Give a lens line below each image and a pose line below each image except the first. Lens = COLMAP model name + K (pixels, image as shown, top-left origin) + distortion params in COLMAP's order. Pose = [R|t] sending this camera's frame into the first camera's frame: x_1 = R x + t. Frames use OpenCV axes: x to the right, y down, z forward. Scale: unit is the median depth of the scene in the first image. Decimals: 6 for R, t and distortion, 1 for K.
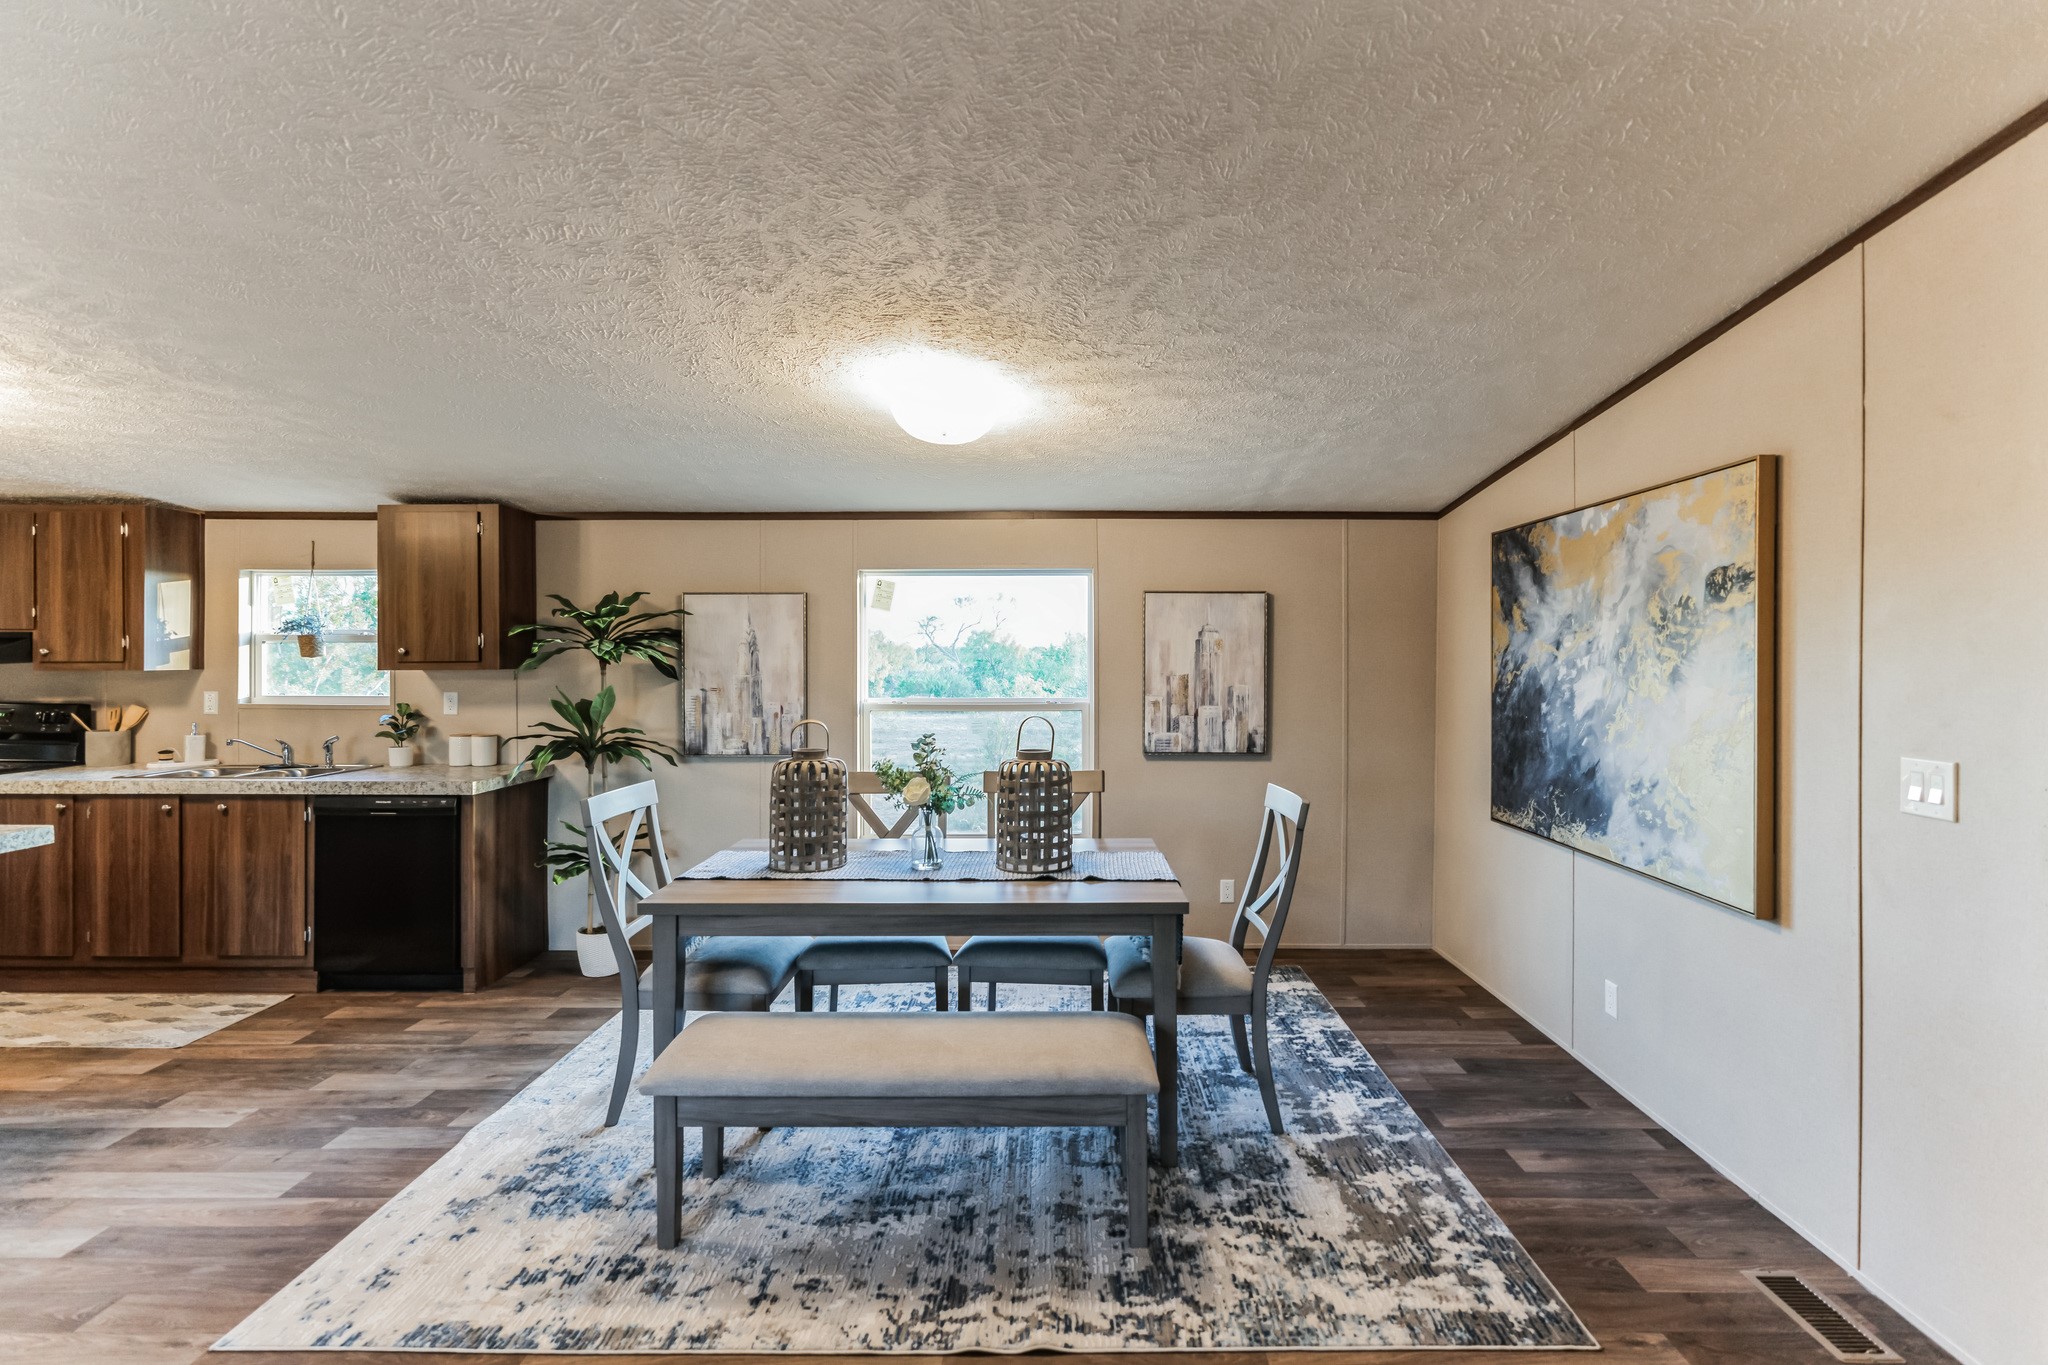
lens RADIAL K [[940.0, 0, 1051.6], [0, 940.0, 660.4], [0, 0, 1]] dist [0.002313, 0.001599]
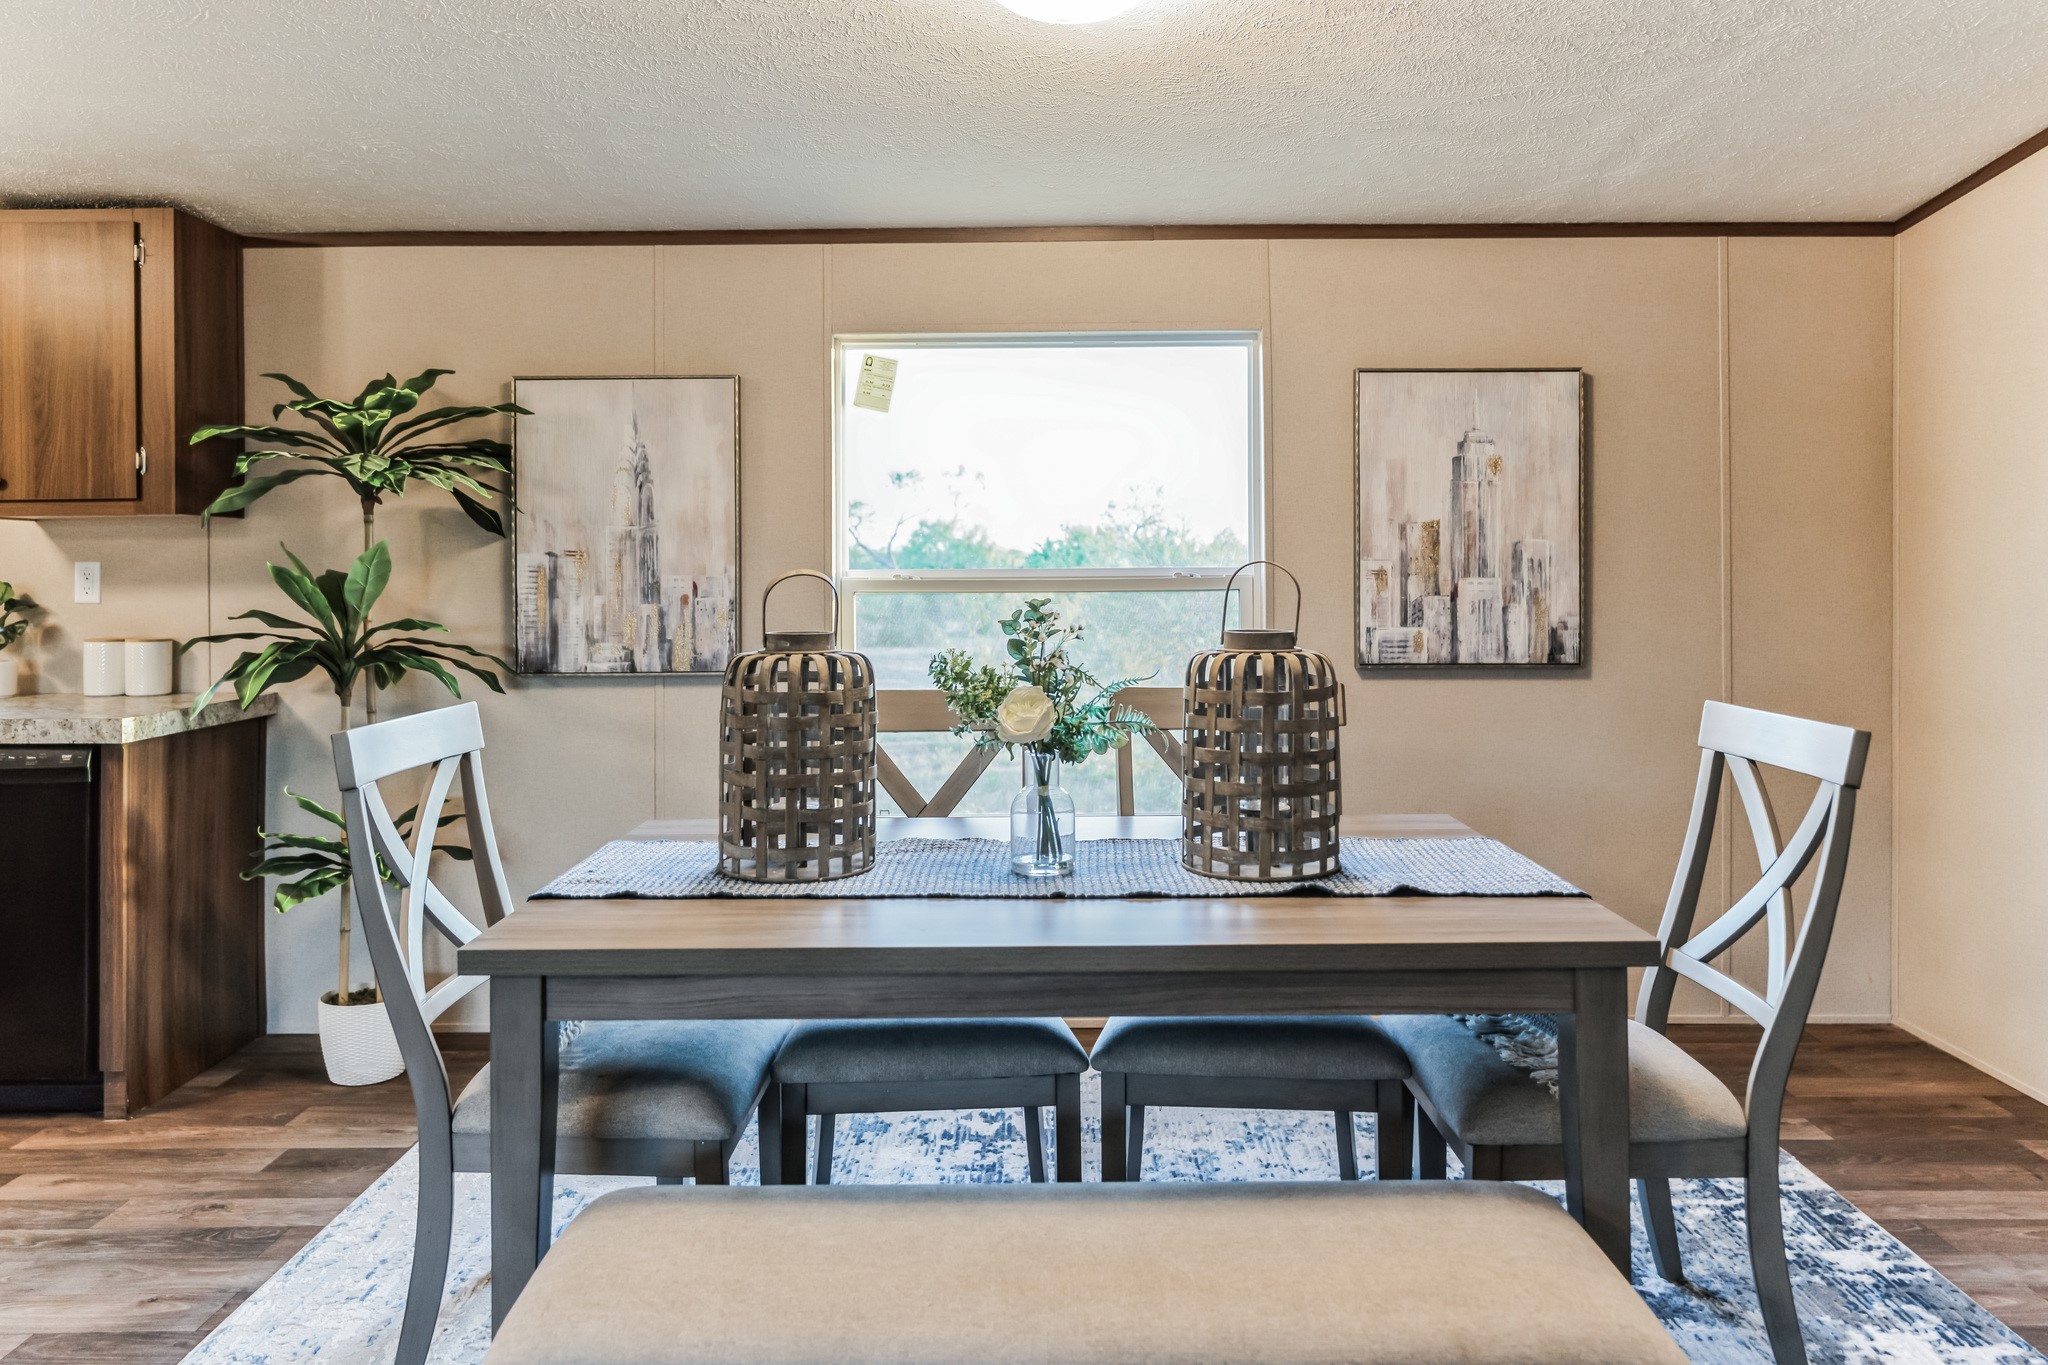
lens RADIAL K [[1388.7, 0, 1019.6], [0, 1388.7, 567.1], [0, 0, 1]] dist [0.012046, -0.001002]
pose [[0.999985, -0.004594, 0.002916, -0.113483], [0.004616, 0.999958, -0.007874, 0.052729], [-0.002880, 0.007887, 0.999965, 0.215156]]
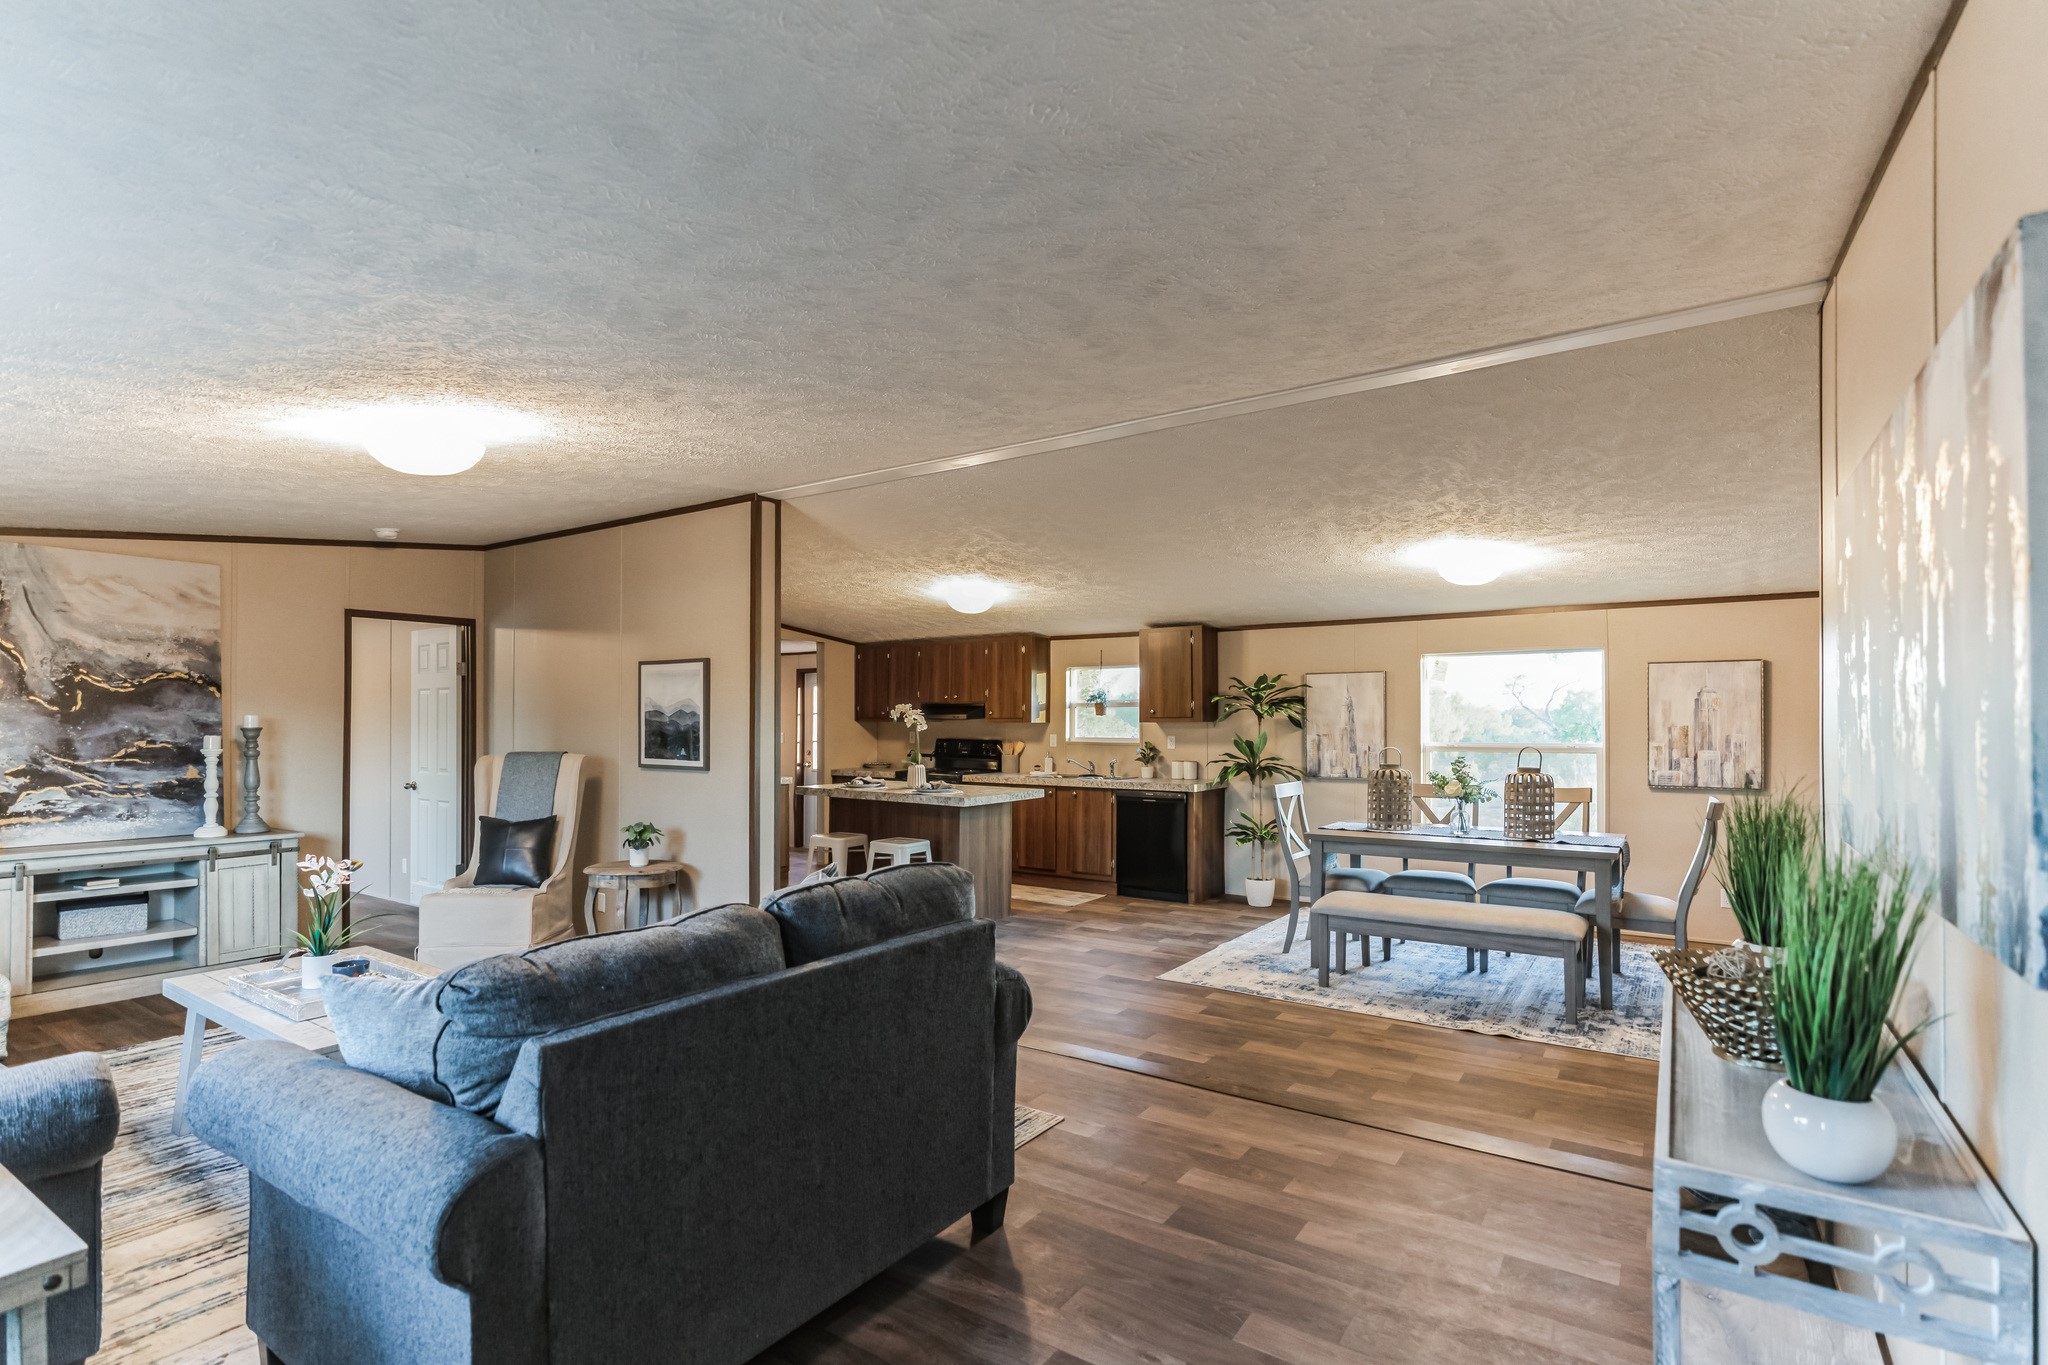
lens RADIAL K [[940.0, 0, 1078.6], [0, 940.0, 716.5], [0, 0, 1]] dist [0.002313, 0.001599]
pose [[0.844665, -0.003224, -0.535286, 0.145708], [-0.000844, 0.999973, -0.007355, 0.013677], [0.535295, 0.006664, 0.844639, -0.601182]]
